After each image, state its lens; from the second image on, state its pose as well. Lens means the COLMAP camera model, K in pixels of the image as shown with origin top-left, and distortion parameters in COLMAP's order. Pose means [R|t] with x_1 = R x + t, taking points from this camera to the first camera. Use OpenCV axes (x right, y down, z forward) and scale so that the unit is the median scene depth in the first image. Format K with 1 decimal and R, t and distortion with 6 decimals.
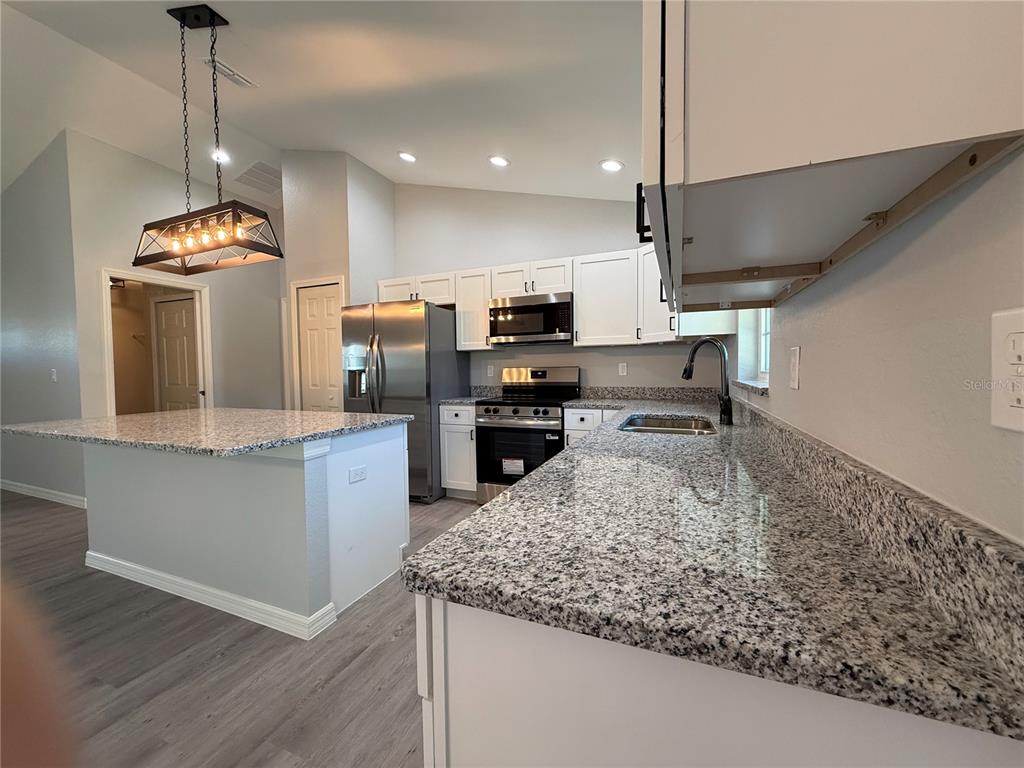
lens RADIAL K [[408.3, 0, 508.9], [0, 408.3, 385.3], [0, 0, 1]] dist [0.000393, 0.000028]
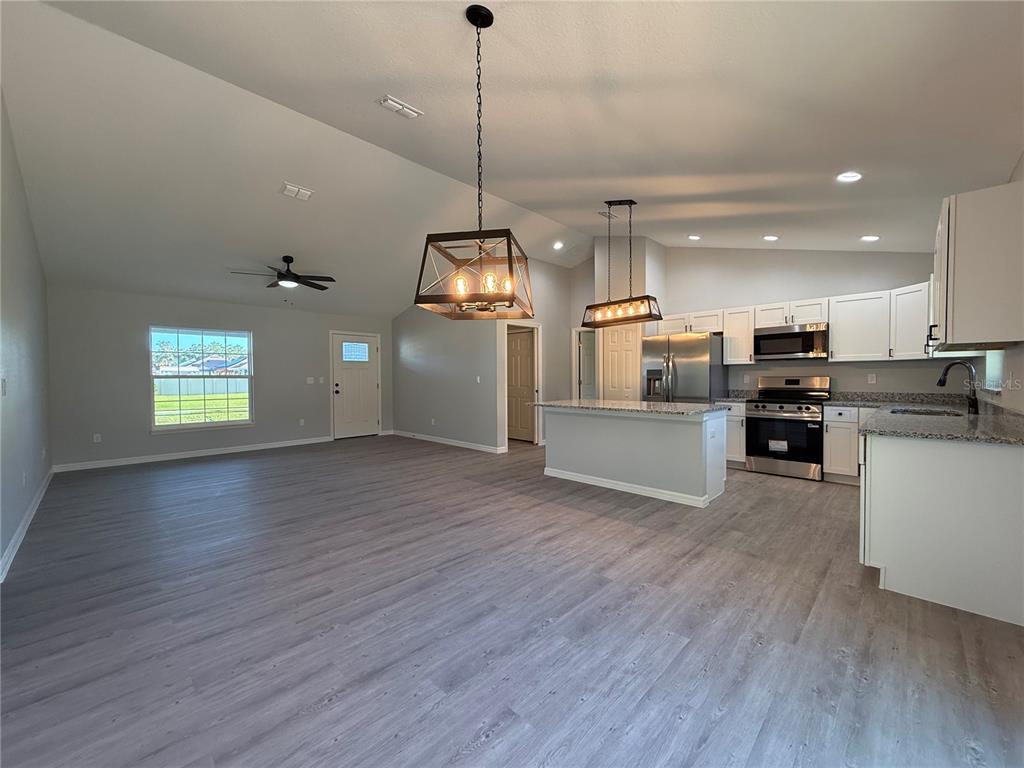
lens RADIAL K [[408.3, 0, 508.9], [0, 408.3, 385.3], [0, 0, 1]] dist [0.000393, 0.000028]
pose [[0.928454, 0.013626, -0.371199, -0.338787], [-0.018583, 0.999779, -0.009780, 0.017407], [0.370983, 0.015979, 0.928502, -0.695437]]
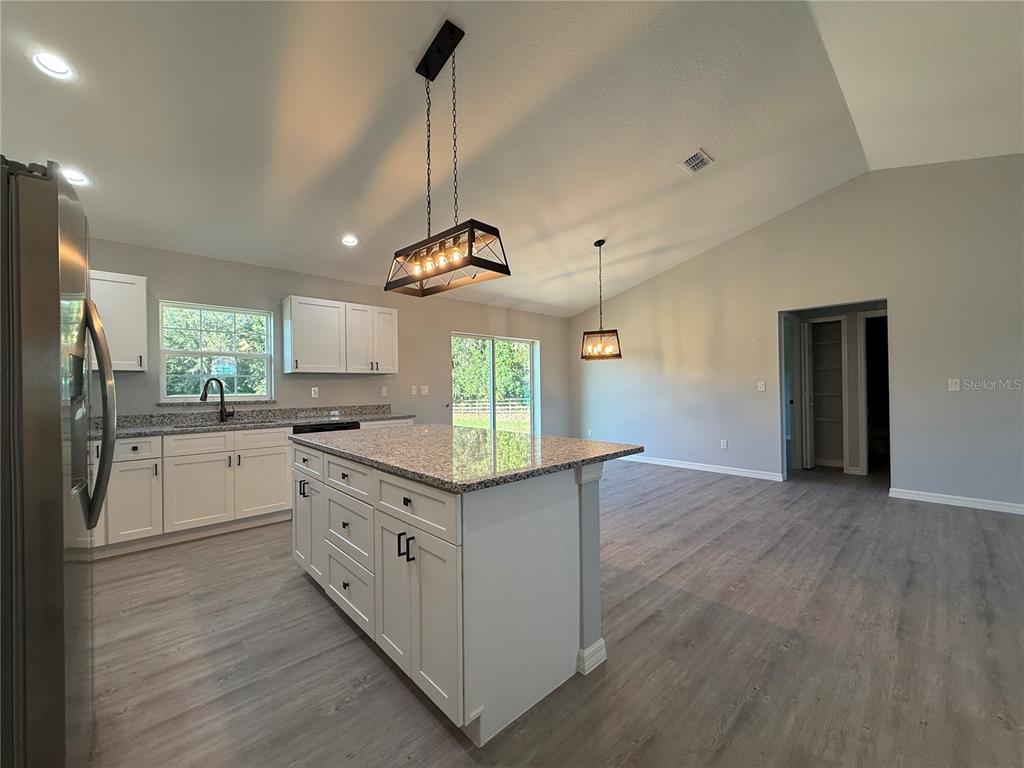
lens RADIAL K [[408.3, 0, 508.9], [0, 408.3, 385.3], [0, 0, 1]] dist [0.000393, 0.000028]
pose [[-0.911510, 0.022792, 0.410646, -0.913440], [0.036645, 0.998993, 0.025894, -0.049552], [-0.409642, 0.038651, -0.911427, 1.386325]]
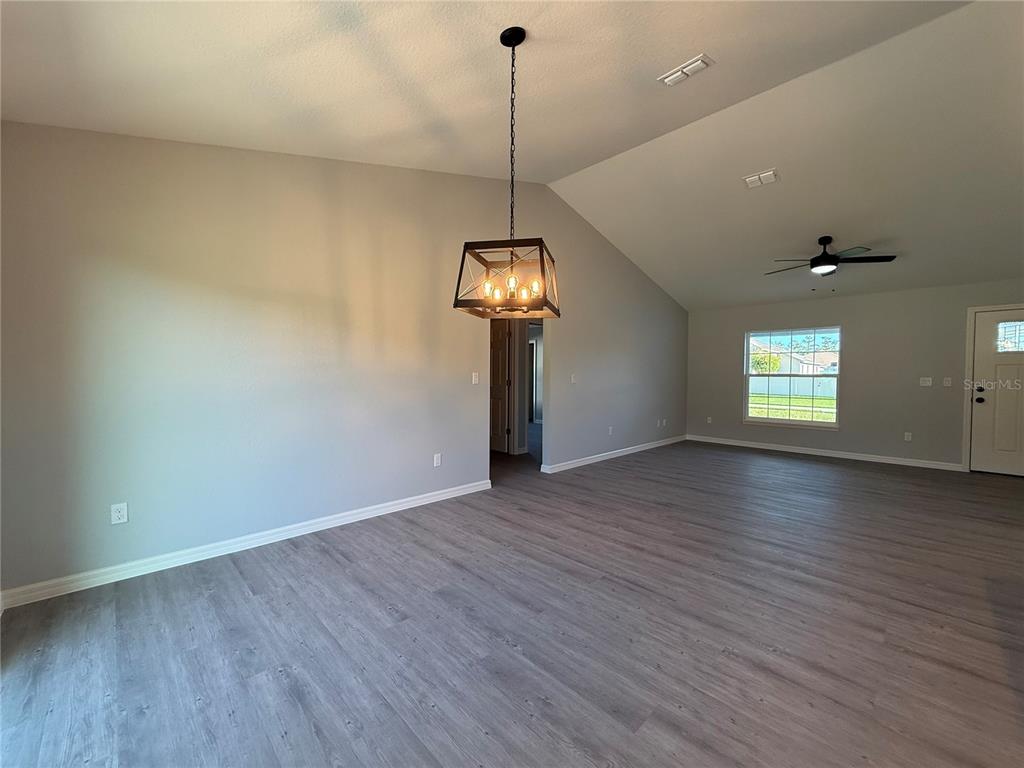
lens RADIAL K [[408.3, 0, 508.9], [0, 408.3, 385.3], [0, 0, 1]] dist [0.000393, 0.000028]
pose [[-0.391034, 0.030120, -0.919883, 0.002403], [-0.038457, 0.998057, 0.049028, -0.013428], [0.919573, 0.054547, -0.389116, 0.112979]]
